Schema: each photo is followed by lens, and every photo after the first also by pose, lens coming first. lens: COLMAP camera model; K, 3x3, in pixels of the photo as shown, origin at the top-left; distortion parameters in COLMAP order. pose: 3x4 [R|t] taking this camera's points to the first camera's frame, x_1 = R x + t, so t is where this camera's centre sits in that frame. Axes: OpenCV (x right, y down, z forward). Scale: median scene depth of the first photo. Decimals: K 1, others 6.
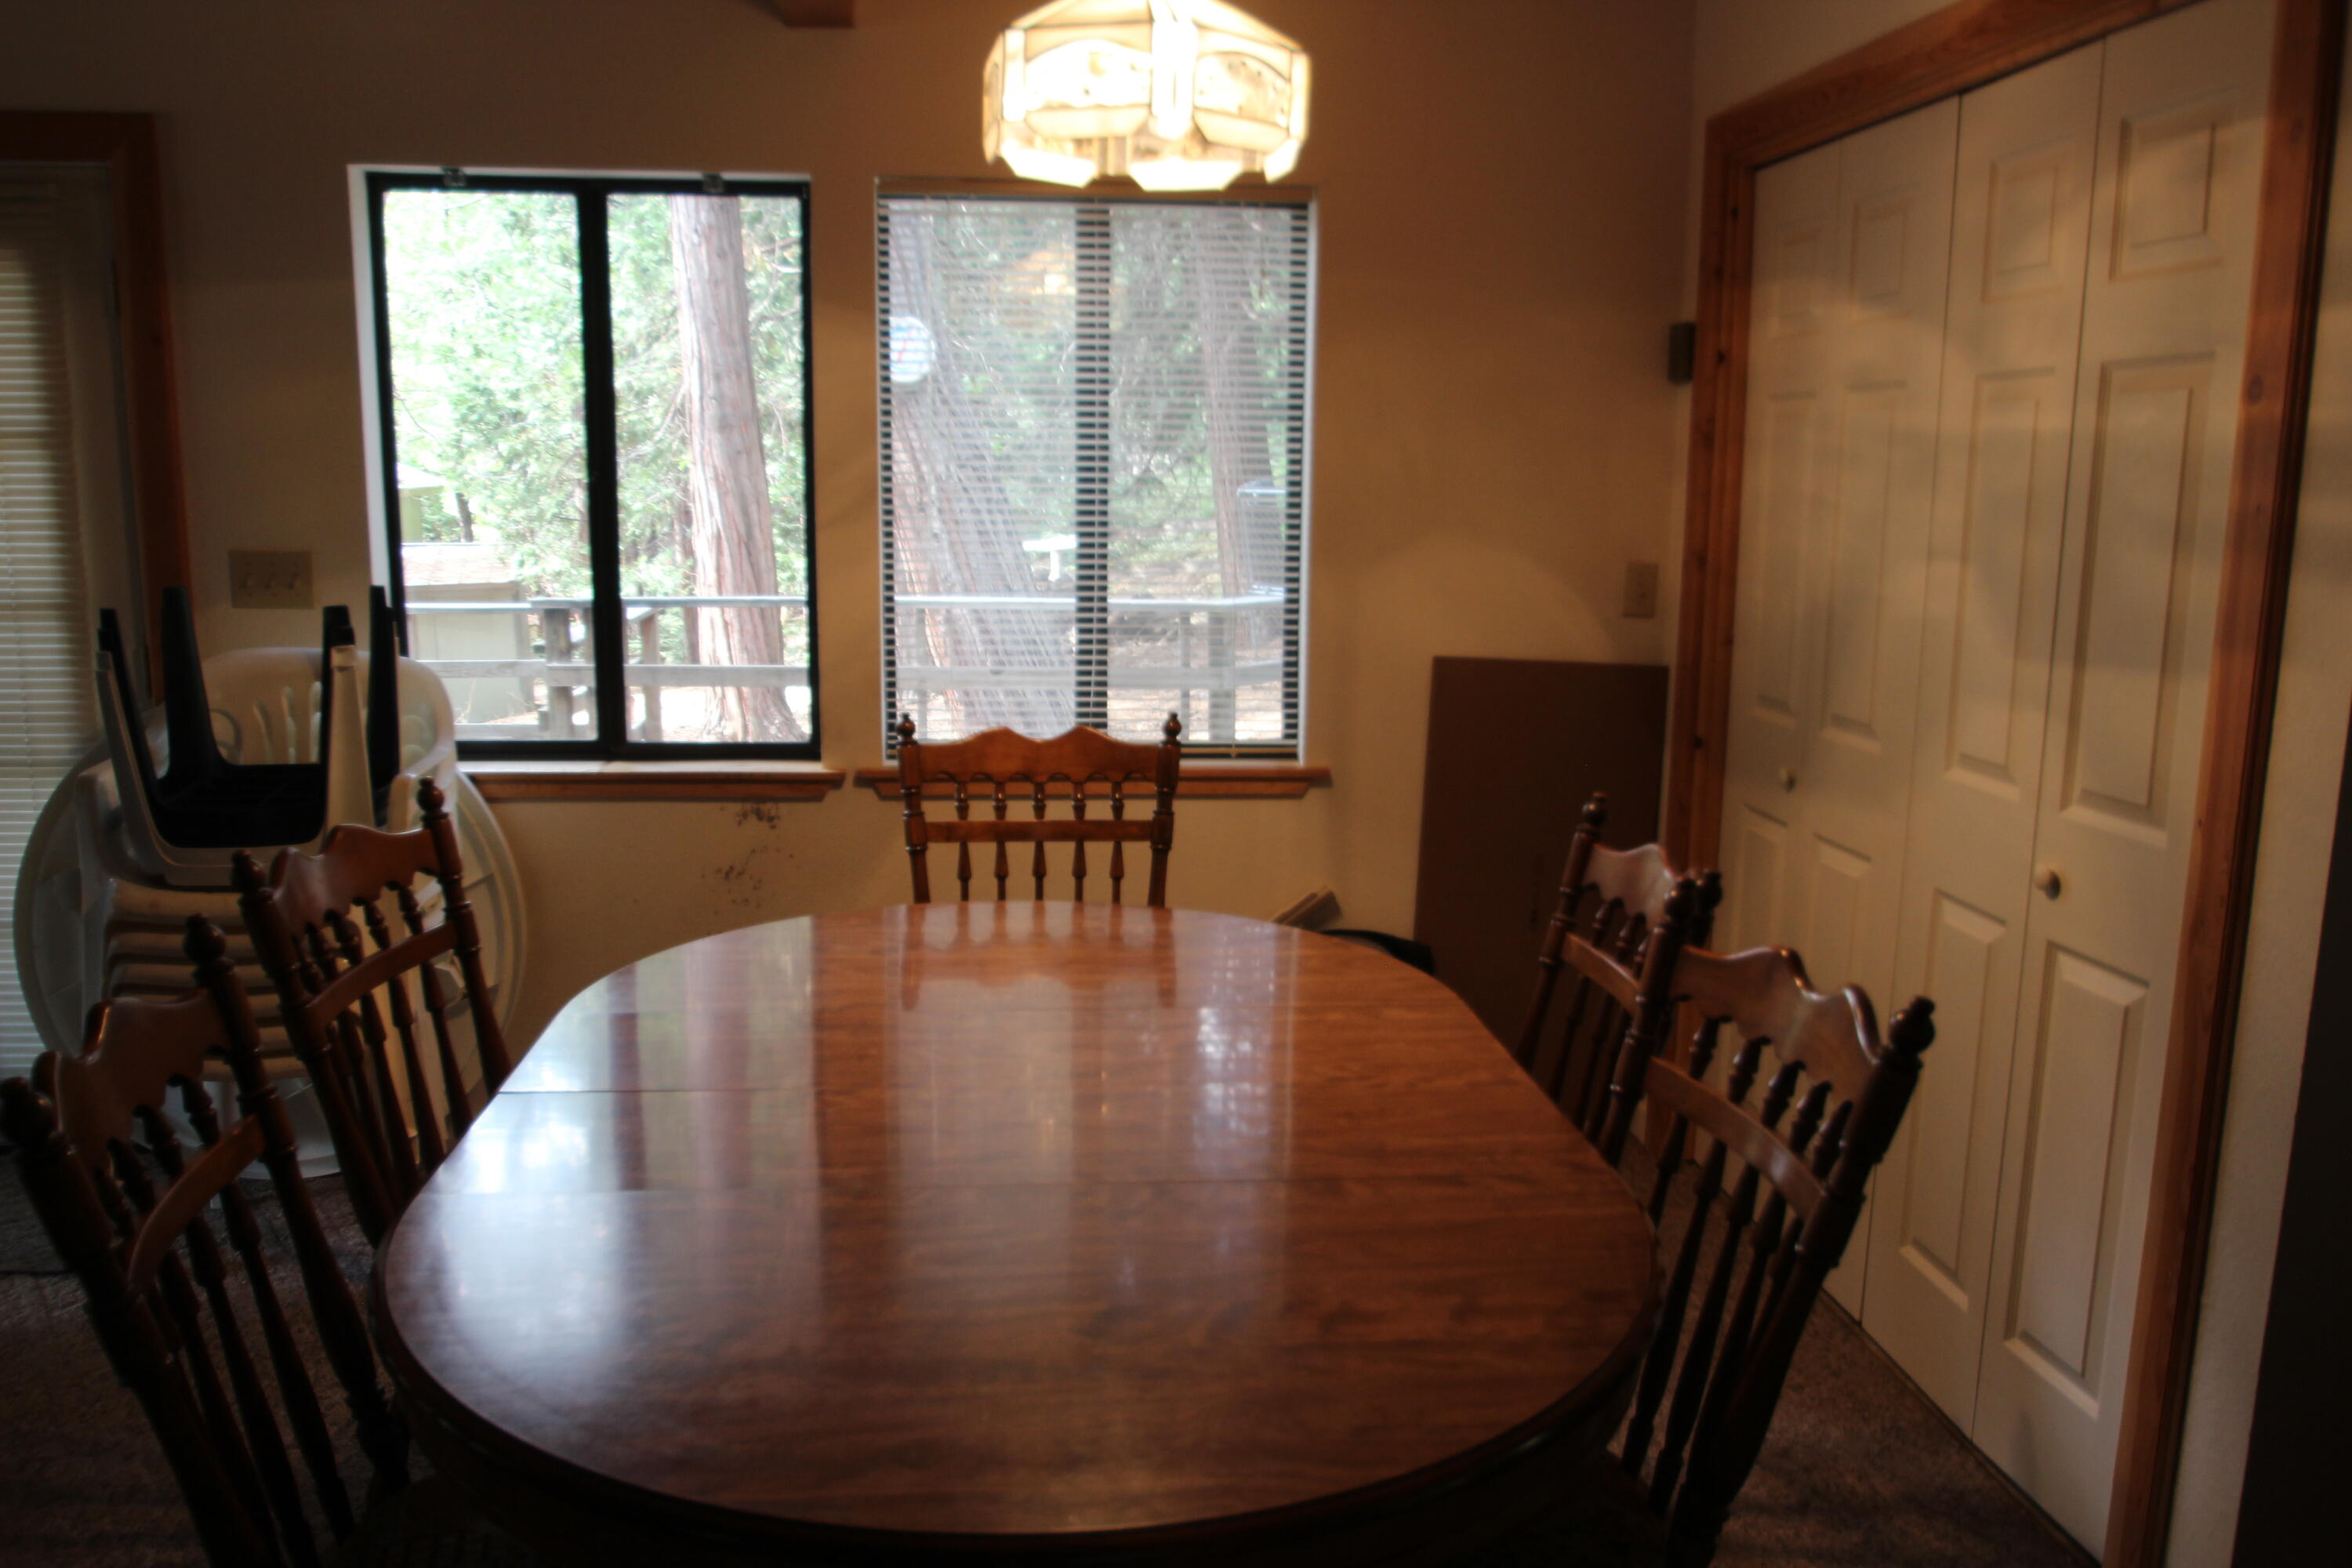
lens RADIAL K [[1801.5, 0, 1179.2], [0, 1801.5, 802.6], [0, 0, 1]] dist [-0.070069, 0.043675]
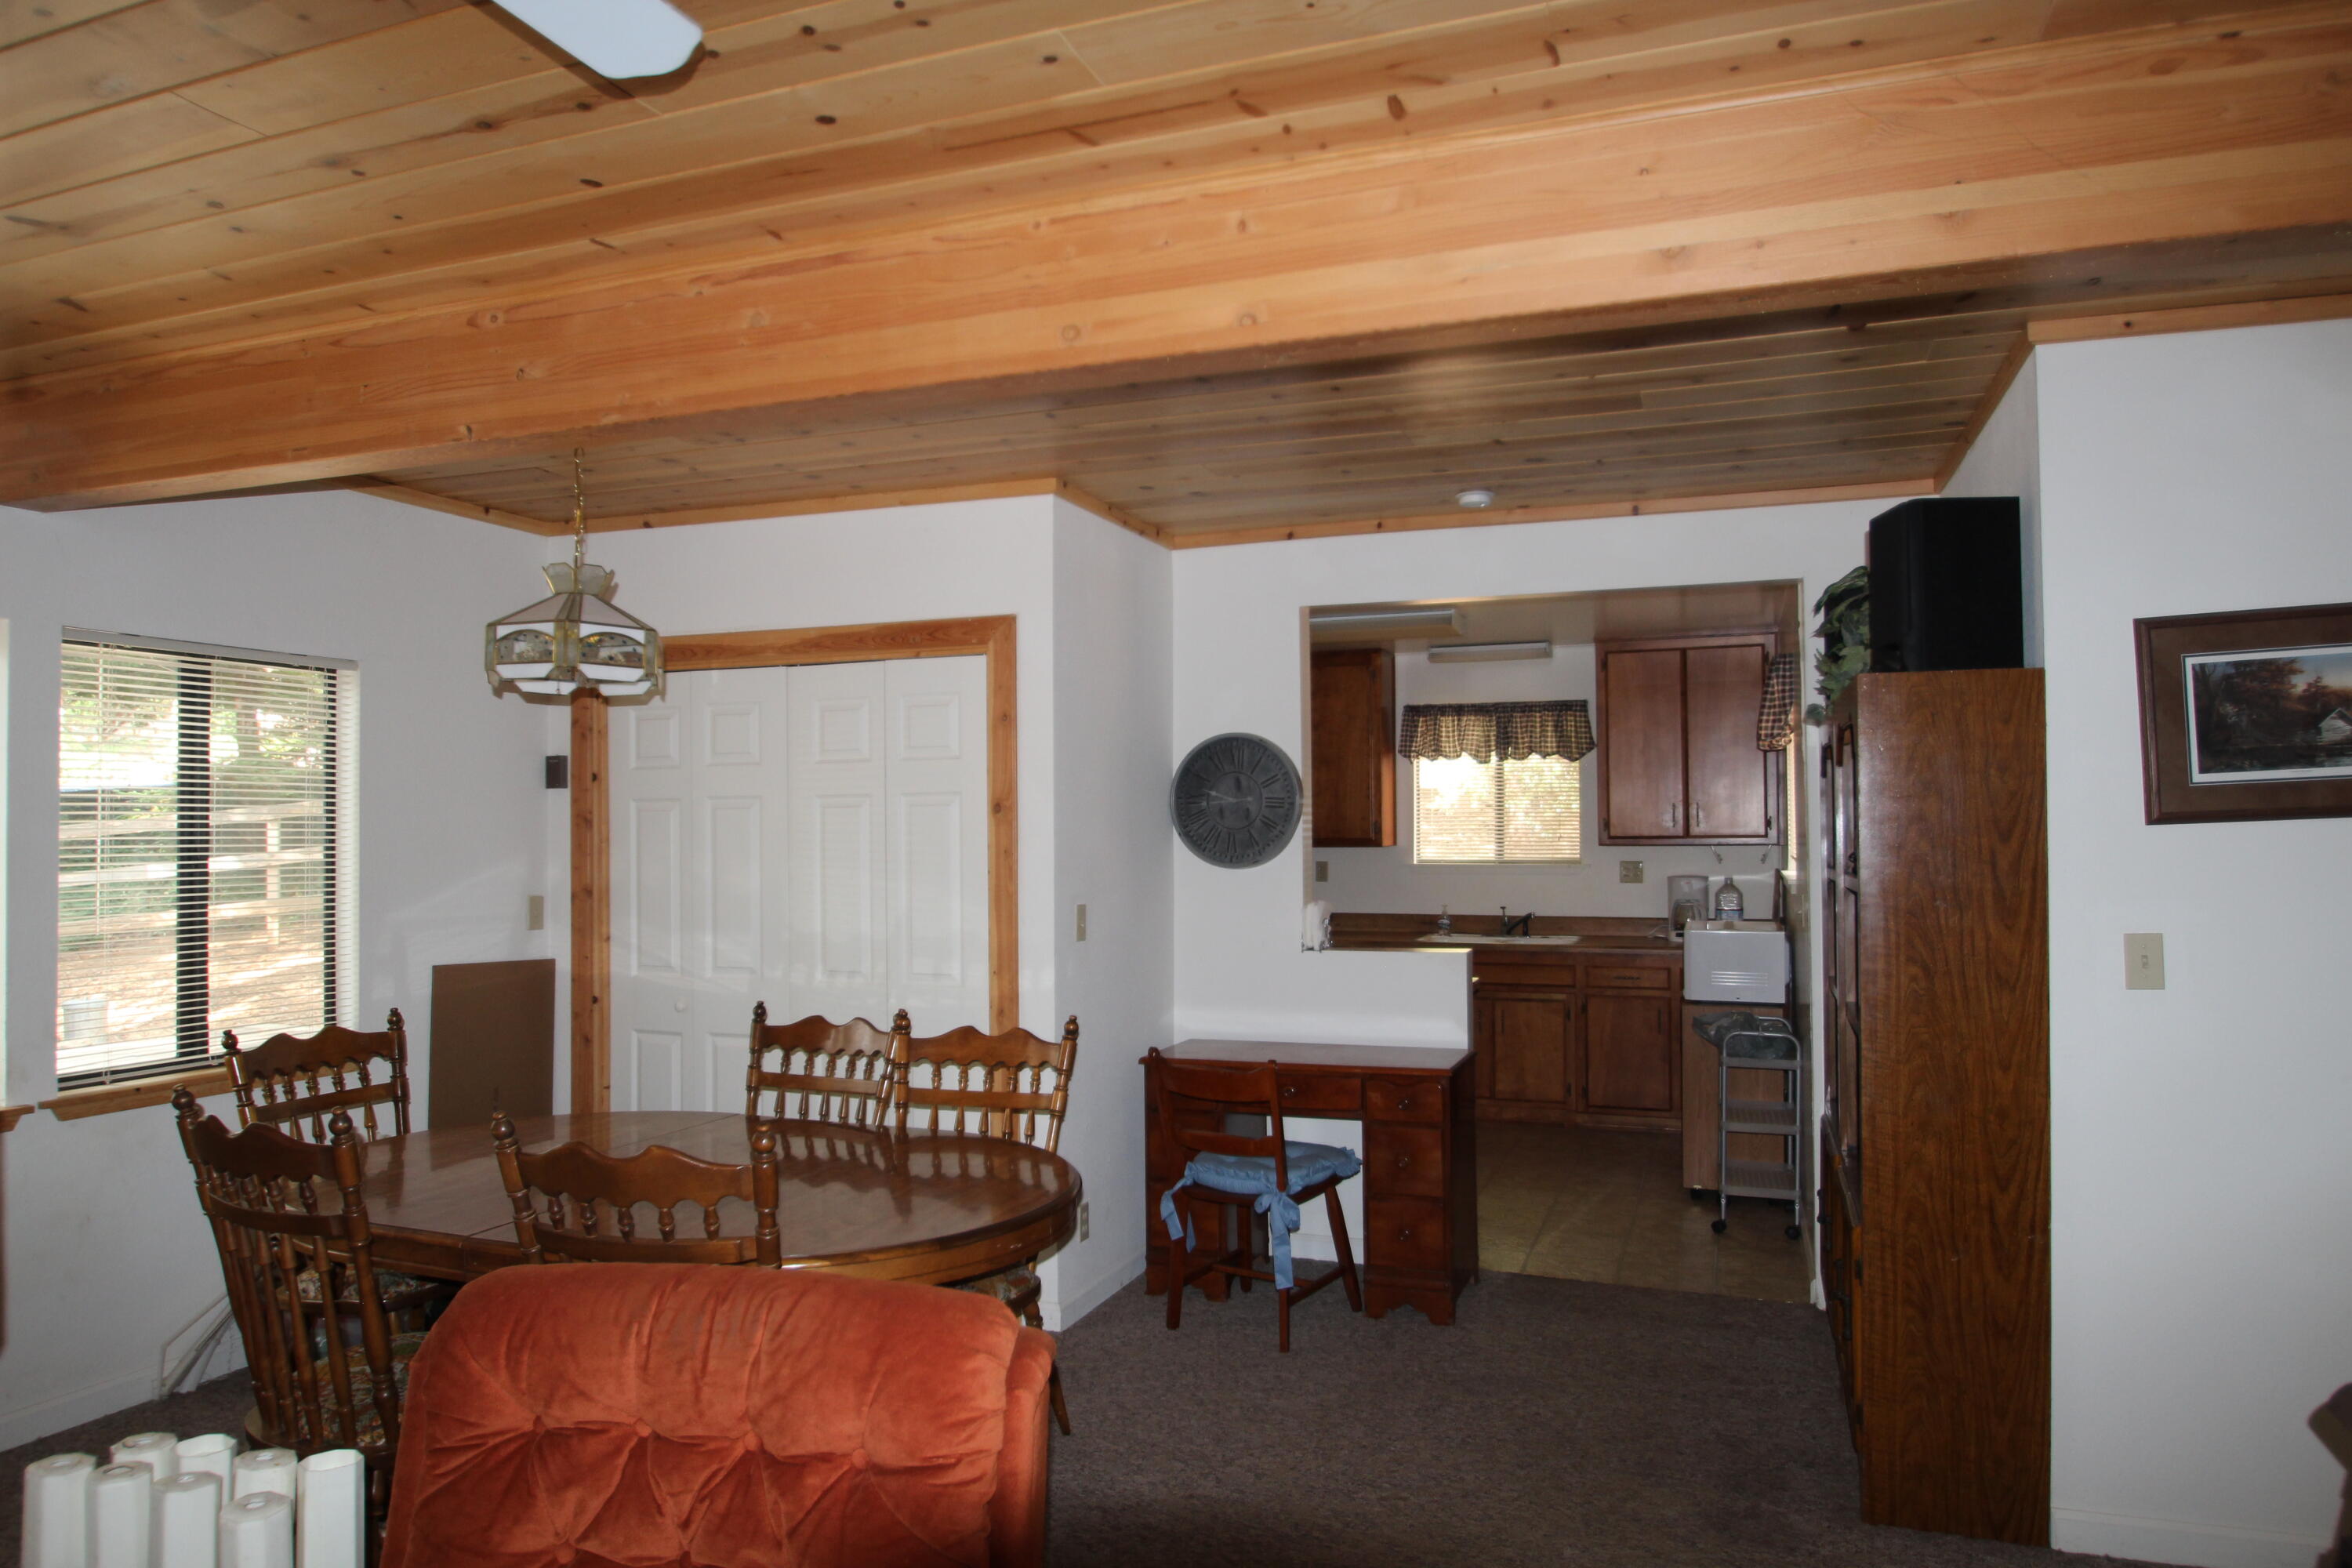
lens RADIAL K [[1490.9, 0, 1176.0], [0, 1490.9, 784.0], [0, 0, 1]] dist [-0.002950, -0.000629]
pose [[0.432484, 0.016949, 0.901482, -0.727261], [0.174167, 0.979422, -0.101970, 0.006261], [-0.884660, 0.201109, 0.420632, -0.115582]]
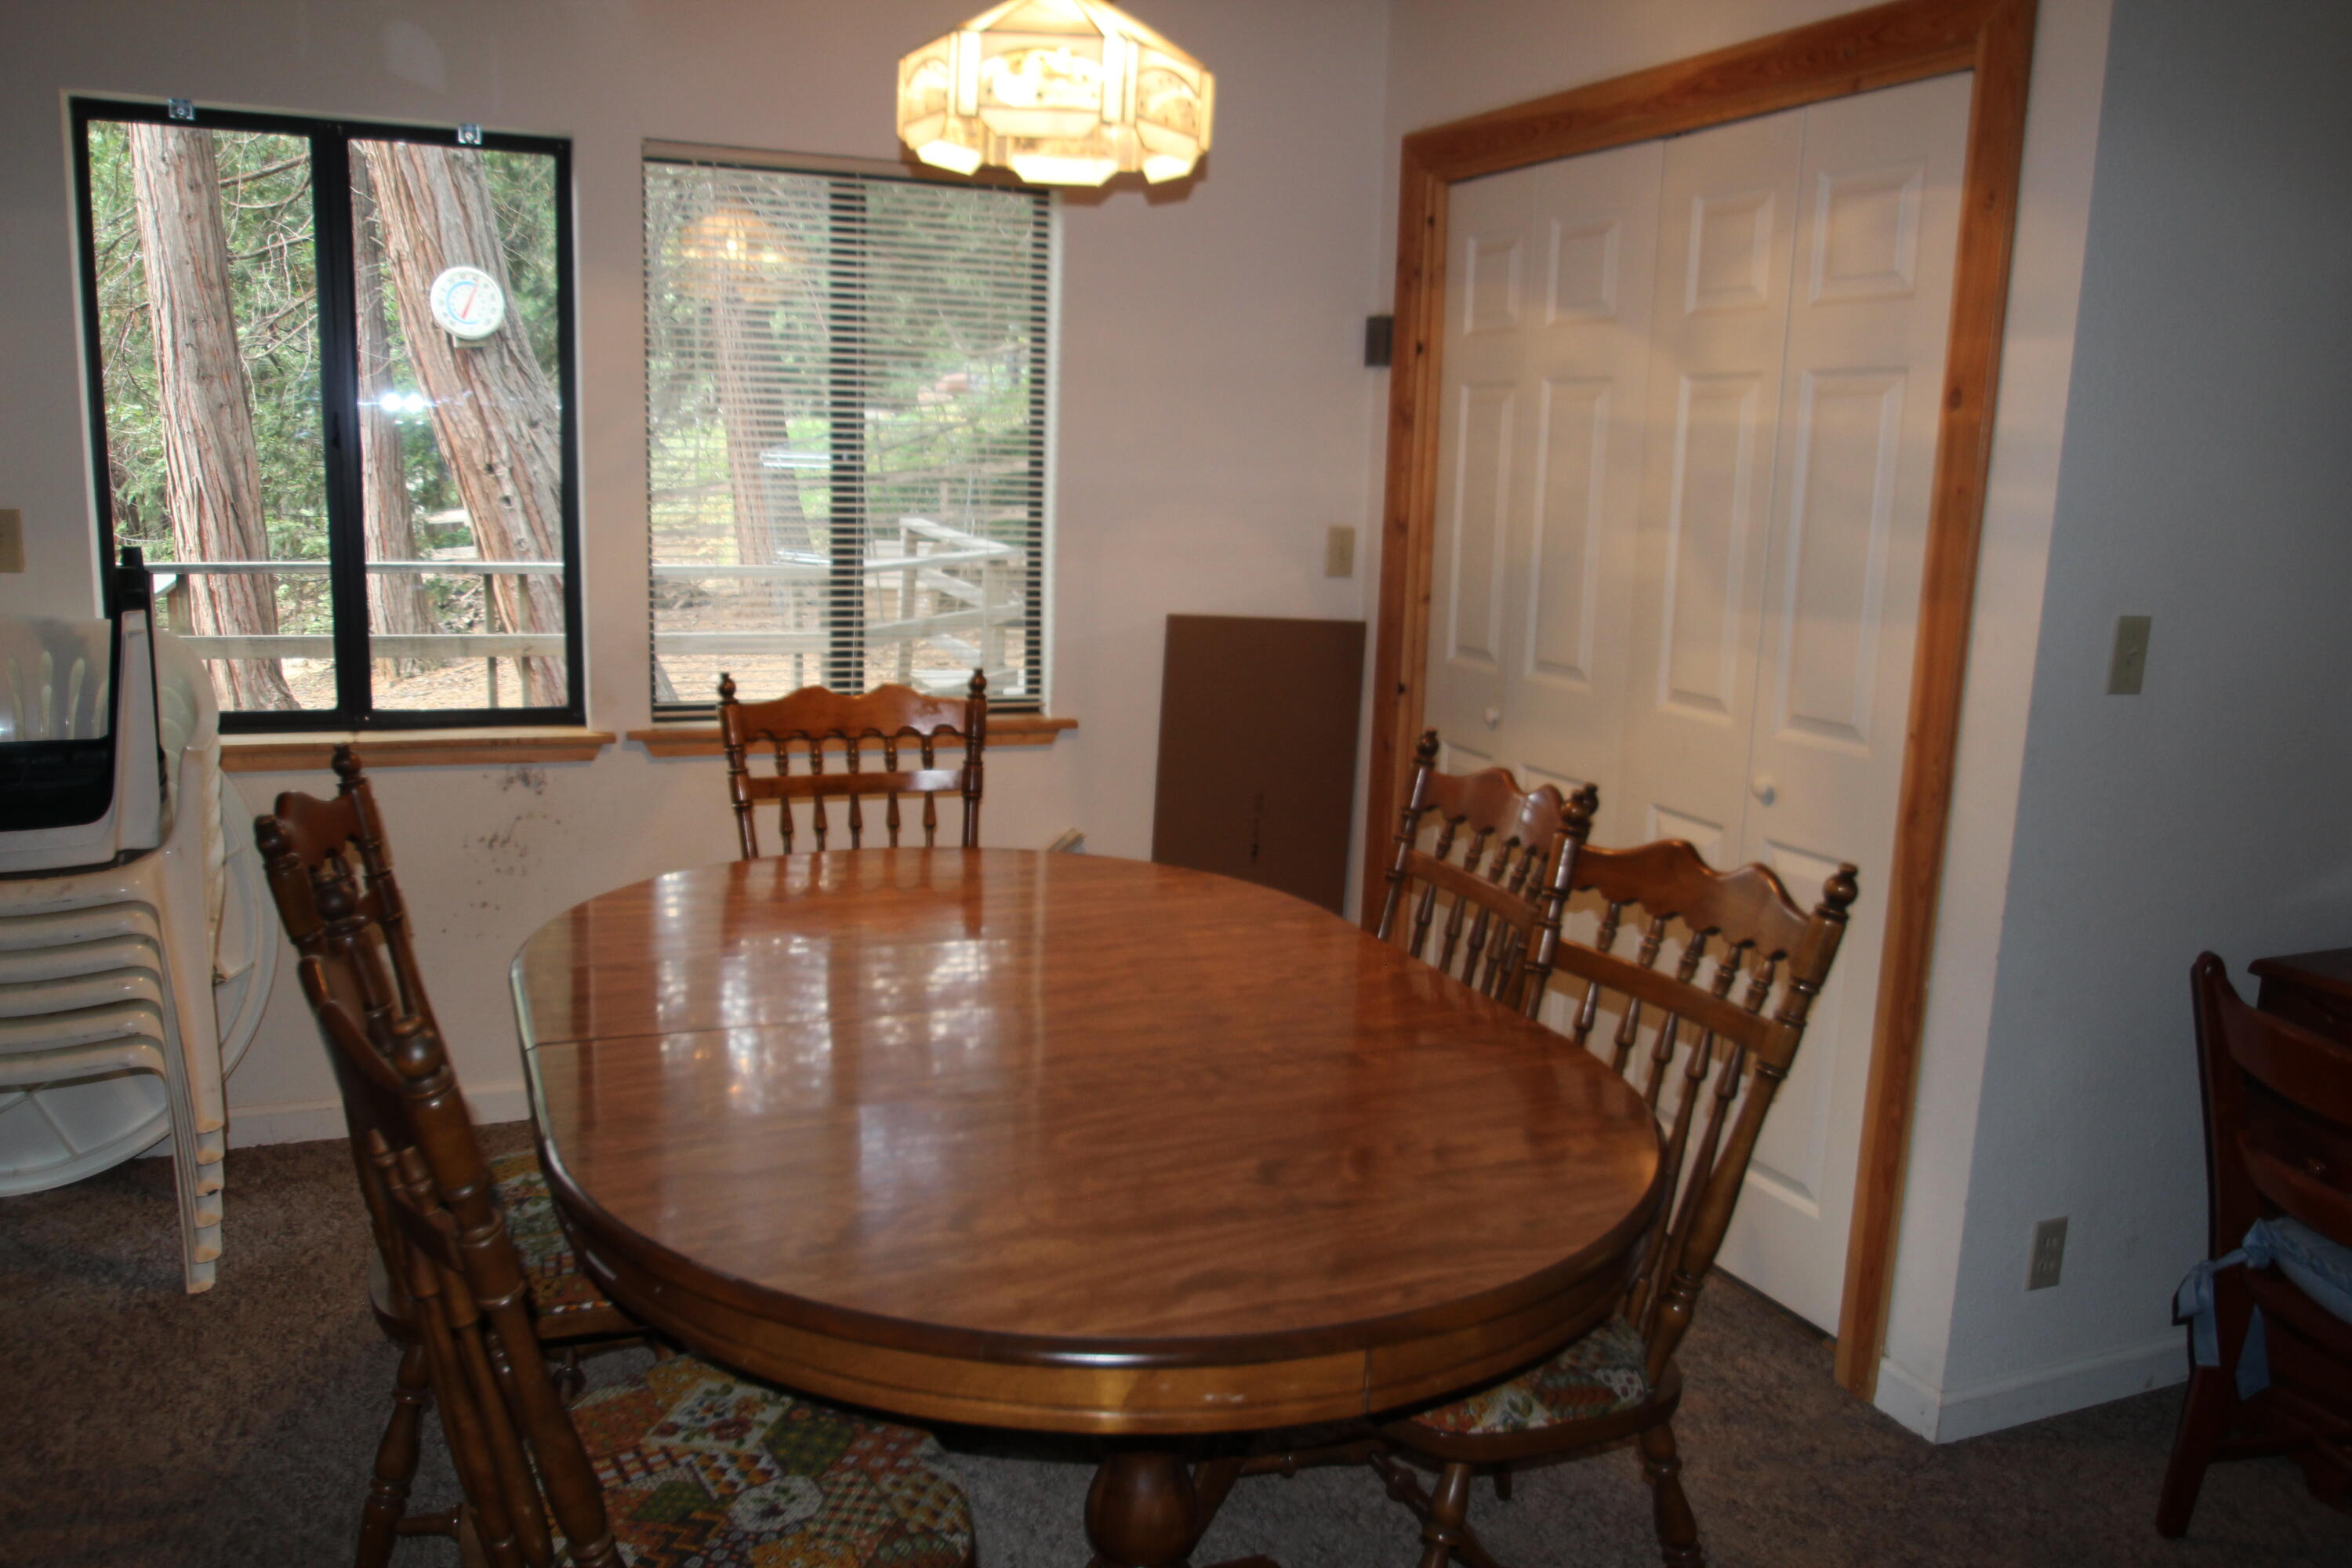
lens RADIAL K [[1801.5, 0, 1179.2], [0, 1801.5, 802.6], [0, 0, 1]] dist [-0.070069, 0.043675]
pose [[0.954865, -0.038104, 0.294586, -0.177808], [0.032485, 0.999185, 0.023944, 0.006569], [-0.295259, -0.013294, 0.955325, -0.043873]]
